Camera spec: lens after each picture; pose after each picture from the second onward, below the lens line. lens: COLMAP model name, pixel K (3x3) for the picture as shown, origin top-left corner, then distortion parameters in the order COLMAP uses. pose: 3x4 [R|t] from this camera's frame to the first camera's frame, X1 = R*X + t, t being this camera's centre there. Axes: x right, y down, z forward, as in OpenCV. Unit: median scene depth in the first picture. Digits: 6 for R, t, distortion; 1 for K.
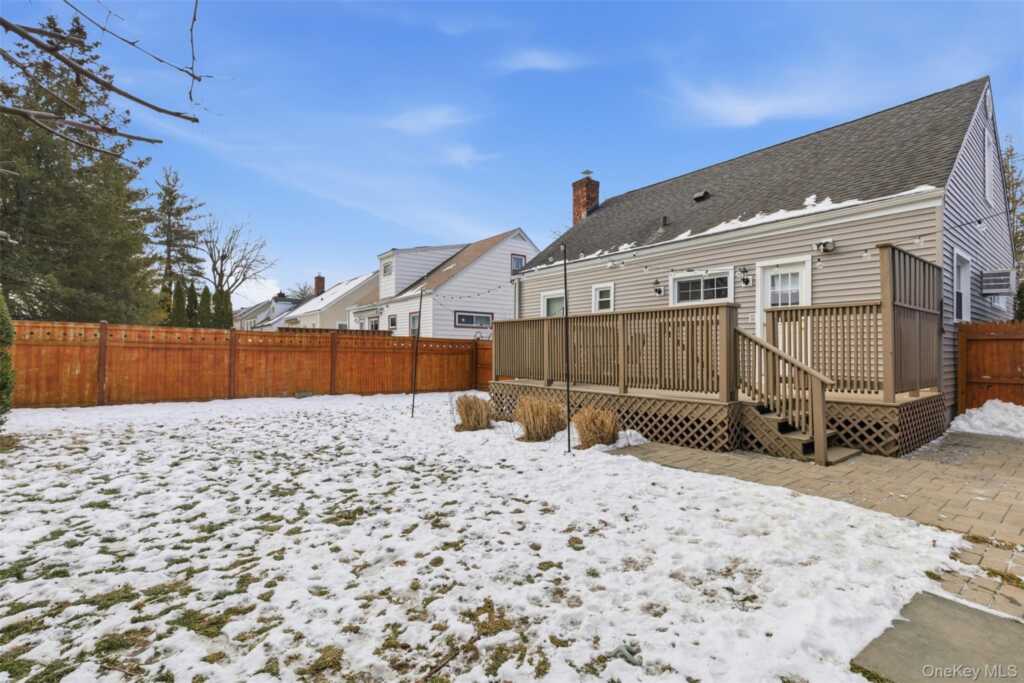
lens RADIAL K [[475.8, 0, 512.3], [0, 475.8, 351.6], [0, 0, 1]] dist [-0.001421, -0.000038]
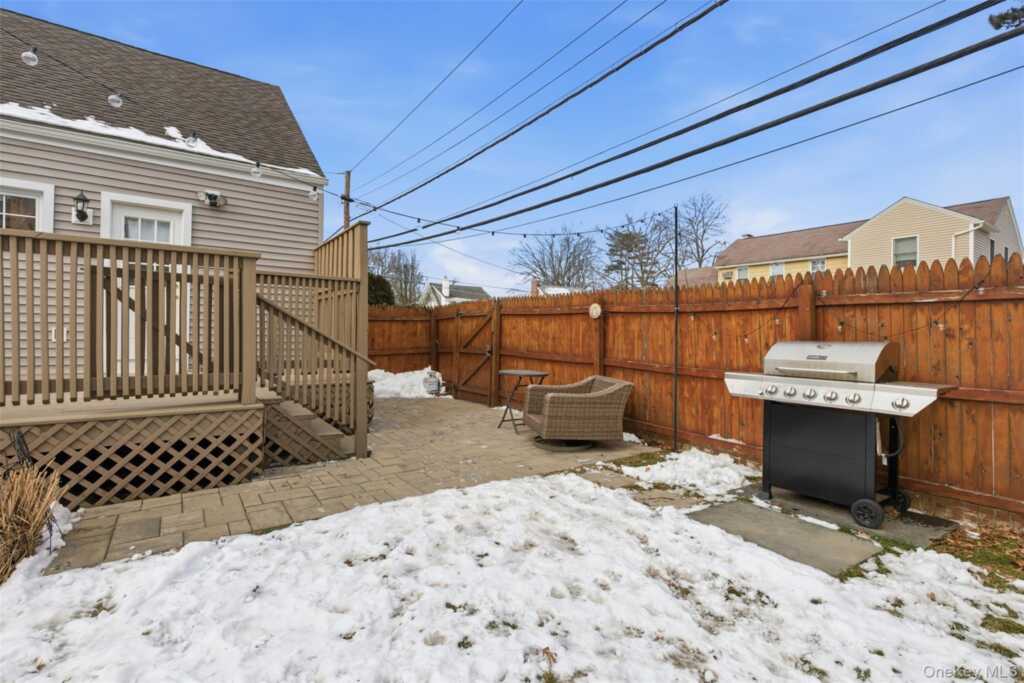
lens RADIAL K [[478.1, 0, 512.0], [0, 478.1, 341.5], [0, 0, 1]] dist [-0.000077, 0.000045]
pose [[0.040322, -0.019190, 0.999002, -0.121829], [-0.011905, 0.999735, 0.019684, 0.000961], [-0.999116, -0.012686, 0.040083, 0.373261]]
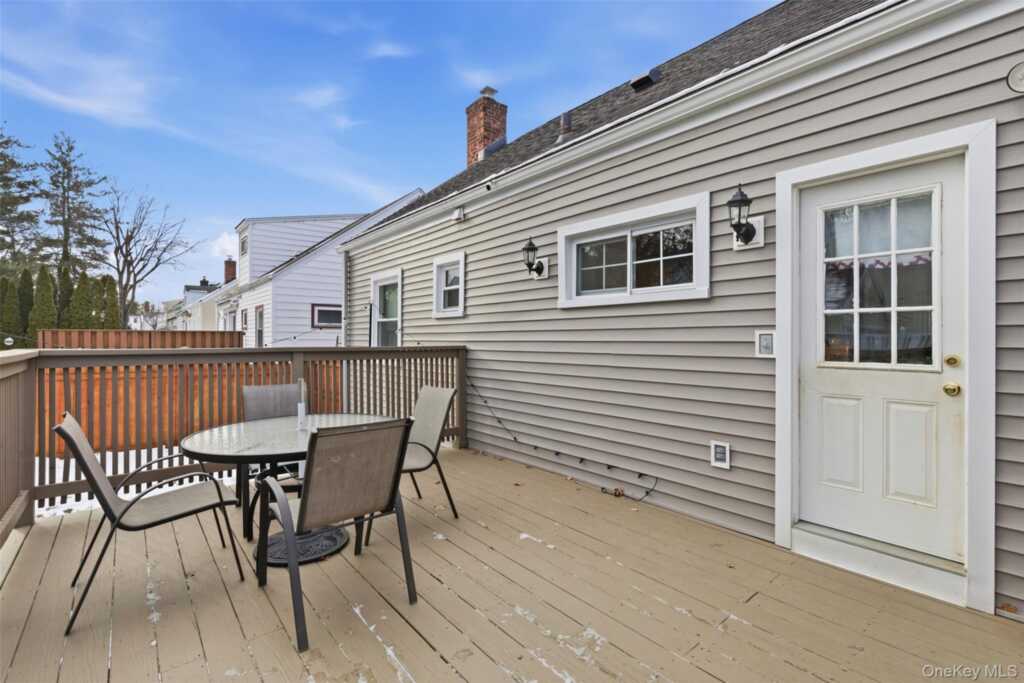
lens RADIAL K [[464.5, 0, 510.5], [0, 464.5, 338.4], [0, 0, 1]] dist [-0.002042, -0.000255]
pose [[0.999768, -0.004566, 0.021040, 0.300857], [0.004536, 0.999989, 0.001455, -0.070967], [-0.021047, -0.001359, 0.999778, 0.638253]]
